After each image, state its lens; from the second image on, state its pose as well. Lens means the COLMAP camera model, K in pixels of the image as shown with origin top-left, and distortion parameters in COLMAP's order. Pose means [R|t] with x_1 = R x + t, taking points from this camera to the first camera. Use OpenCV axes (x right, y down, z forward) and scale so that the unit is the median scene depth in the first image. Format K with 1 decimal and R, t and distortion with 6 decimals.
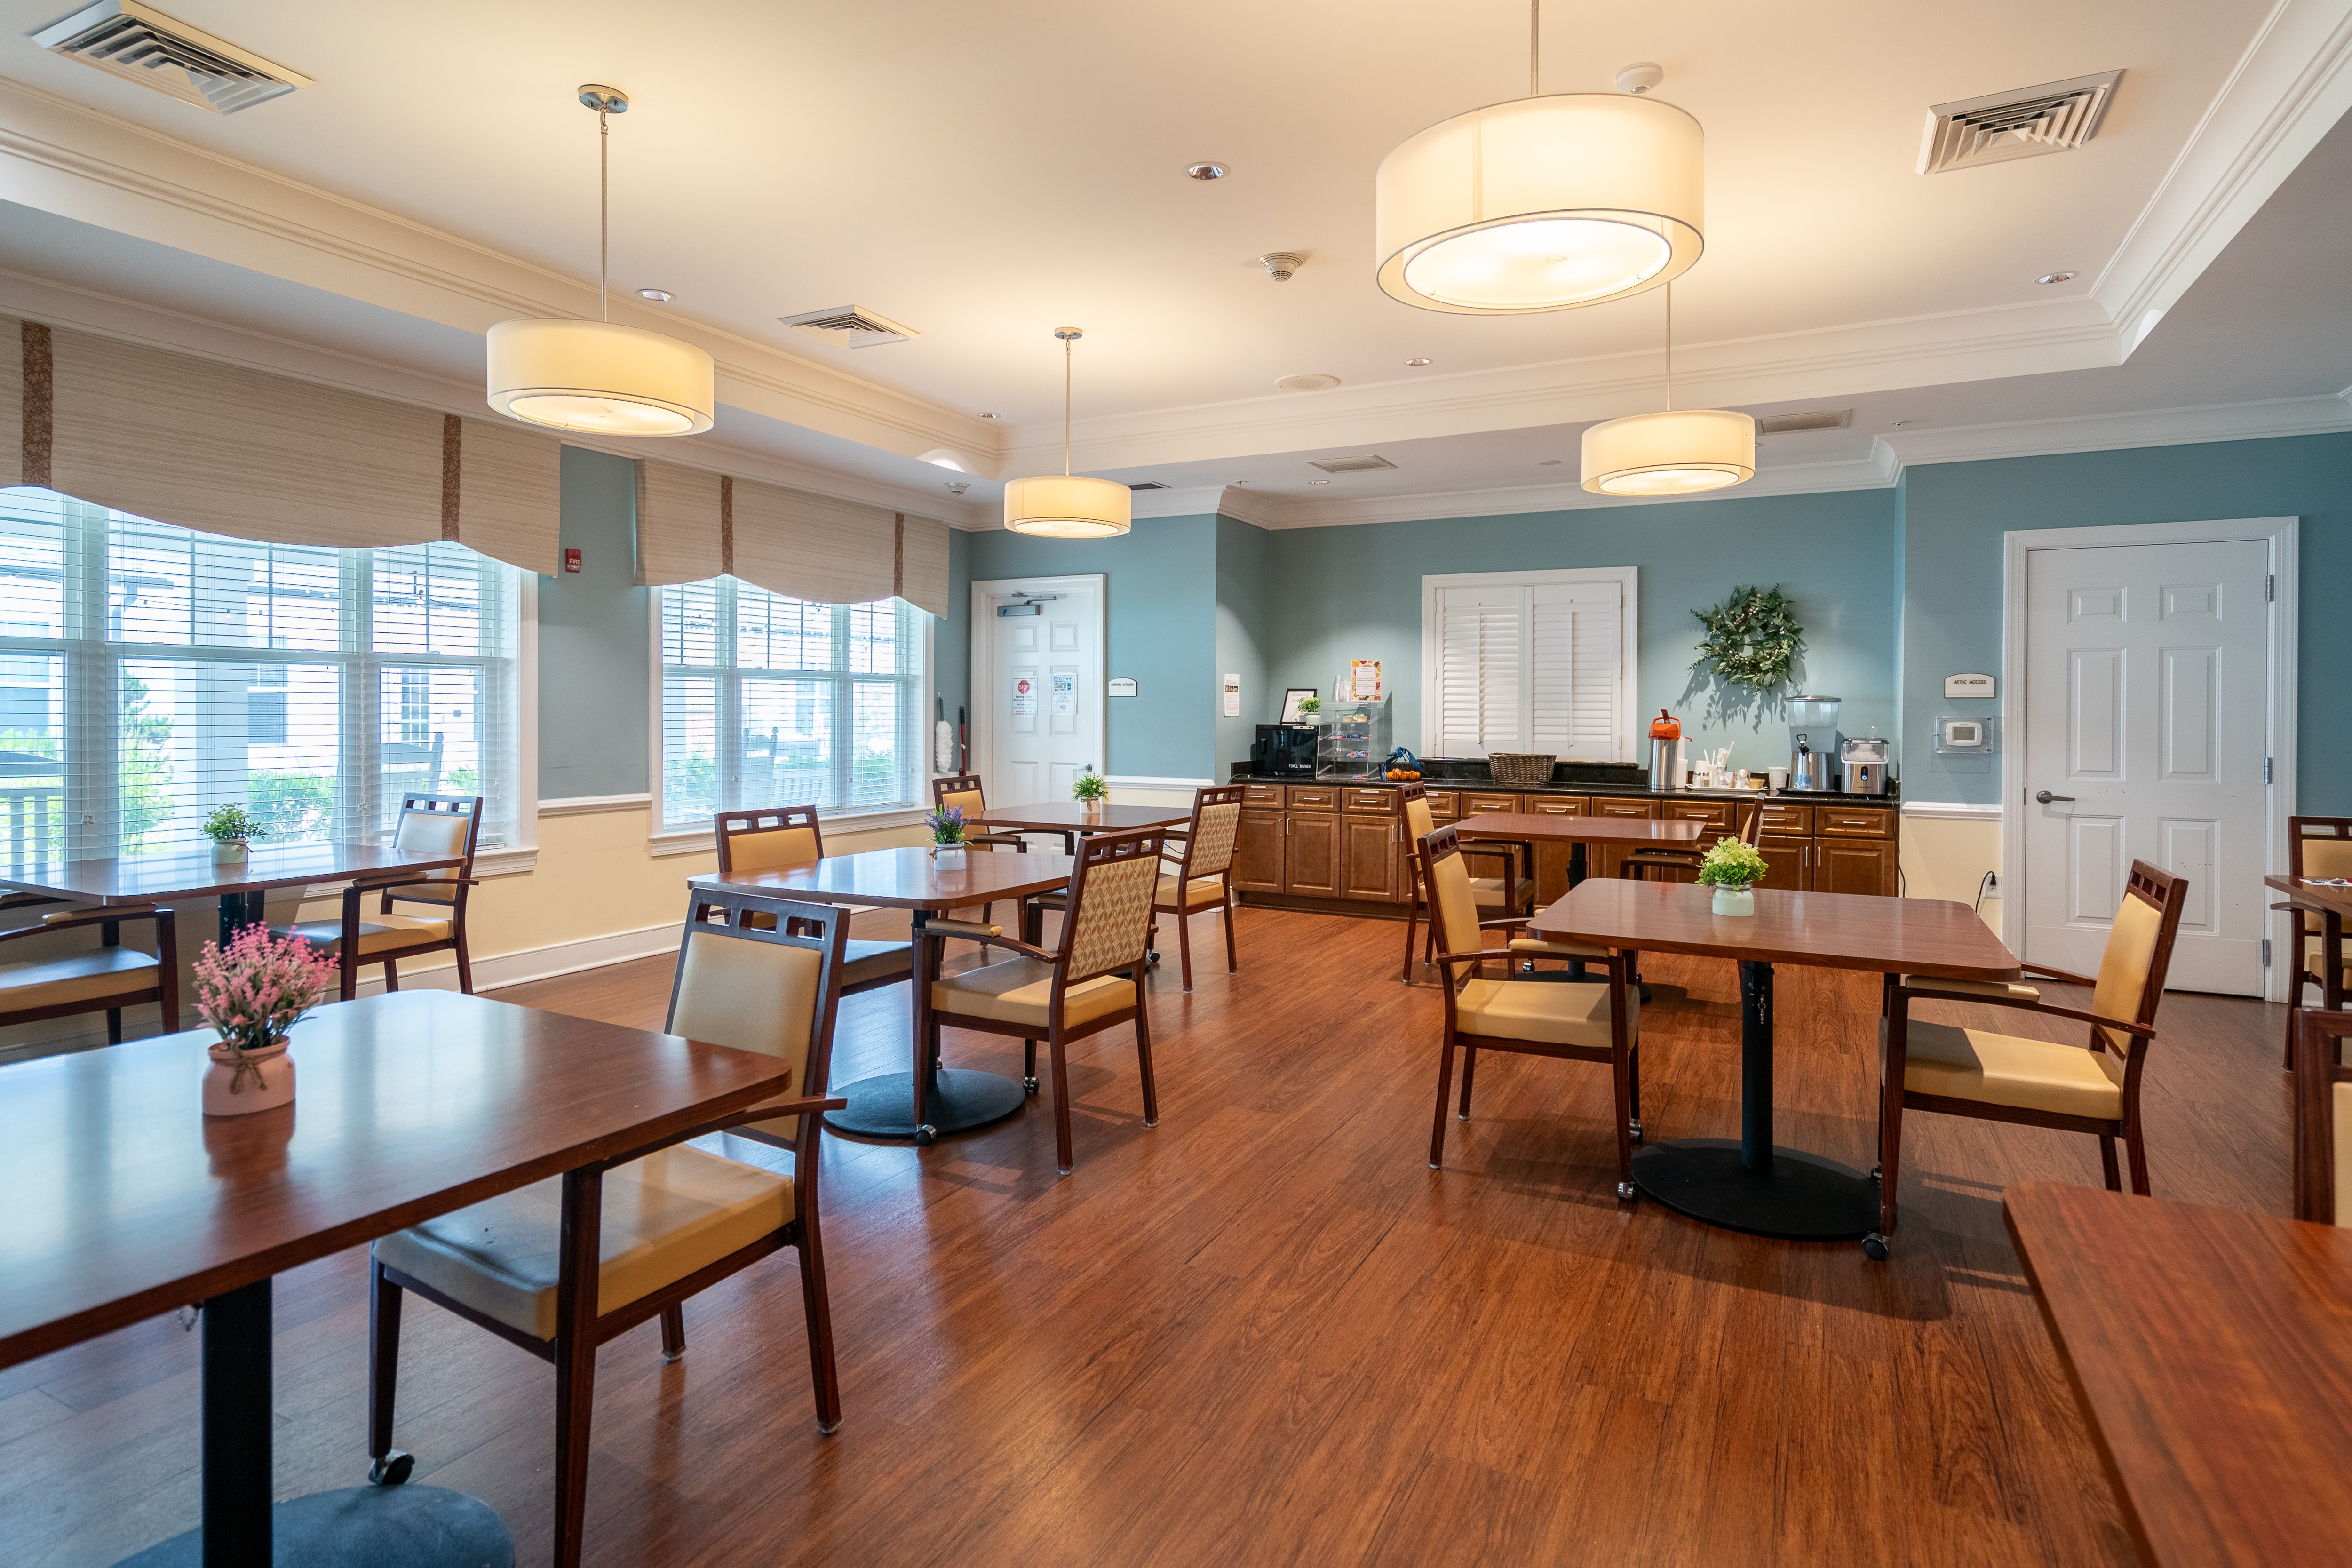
lens RADIAL K [[1169.7, 0, 1180.1], [0, 1169.7, 714.2], [0, 0, 1]] dist [-0.003576, -0.000075]
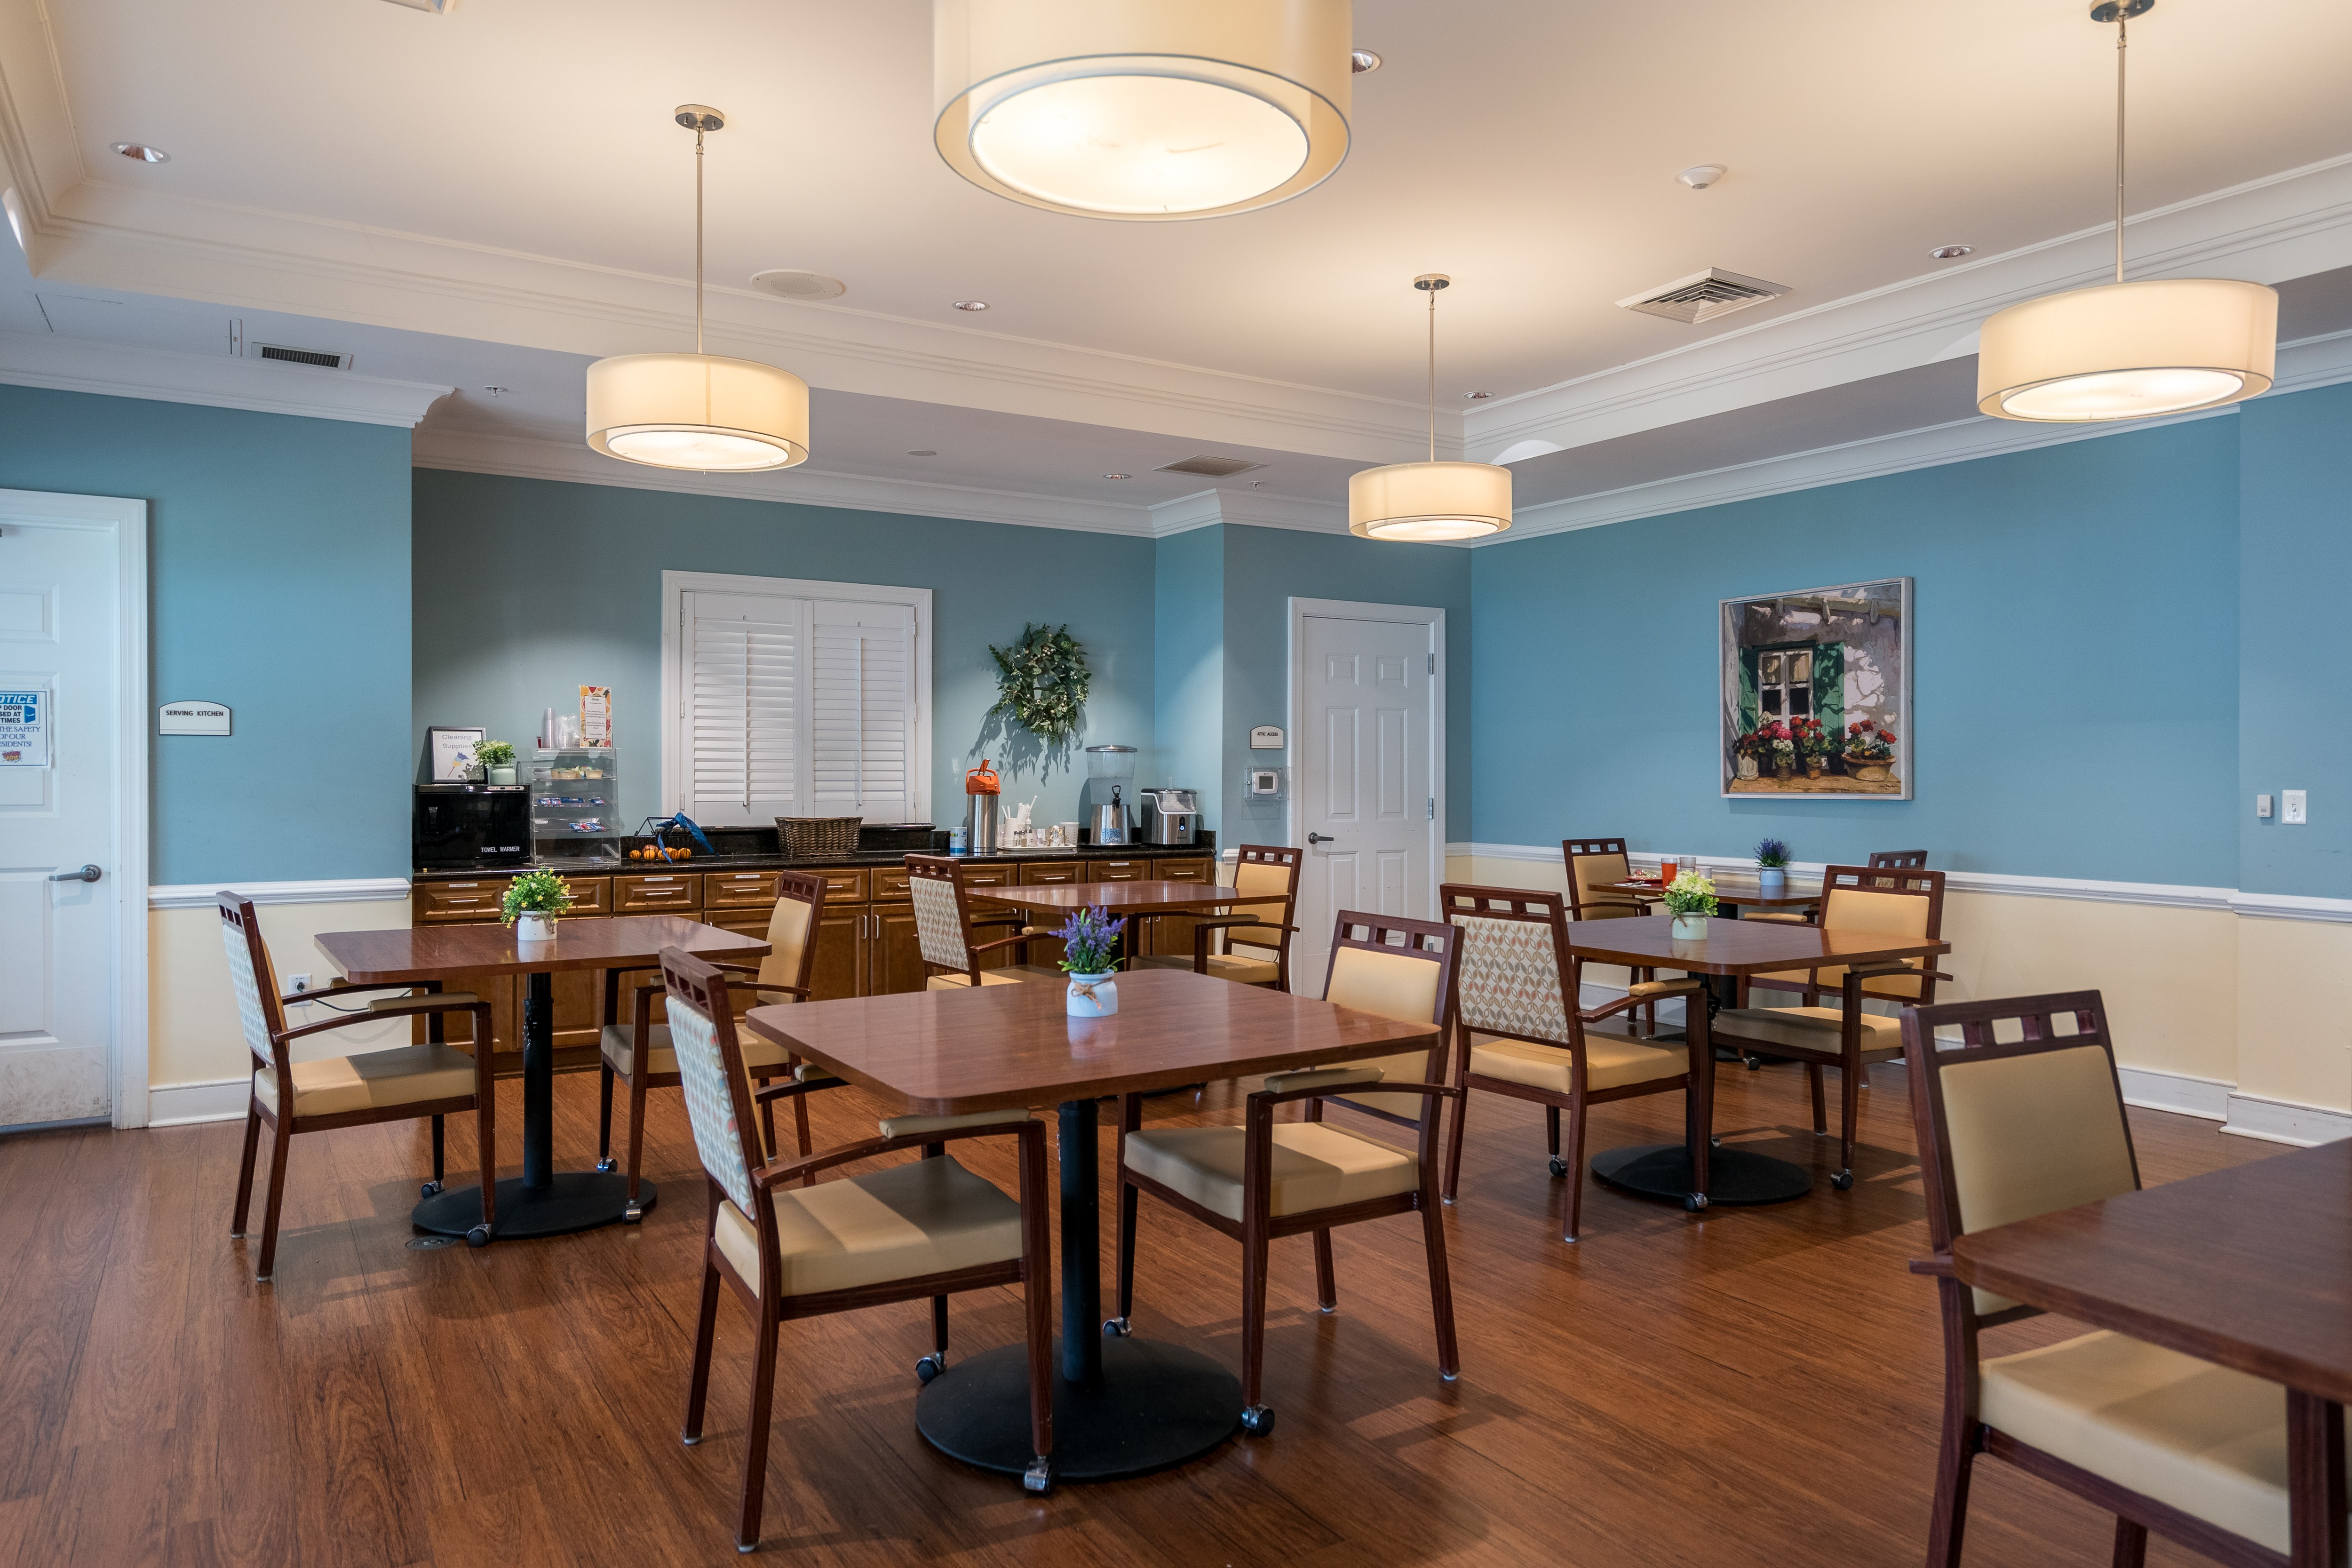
lens RADIAL K [[1501.5, 0, 1178.0], [0, 1501.5, 779.0], [0, 0, 1]] dist [0.003176, 0.001871]
pose [[0.528381, -0.010023, 0.848948, -0.454610], [0.004430, 0.999949, 0.009048, 0.000713], [-0.848996, -0.001020, 0.528399, 0.292020]]
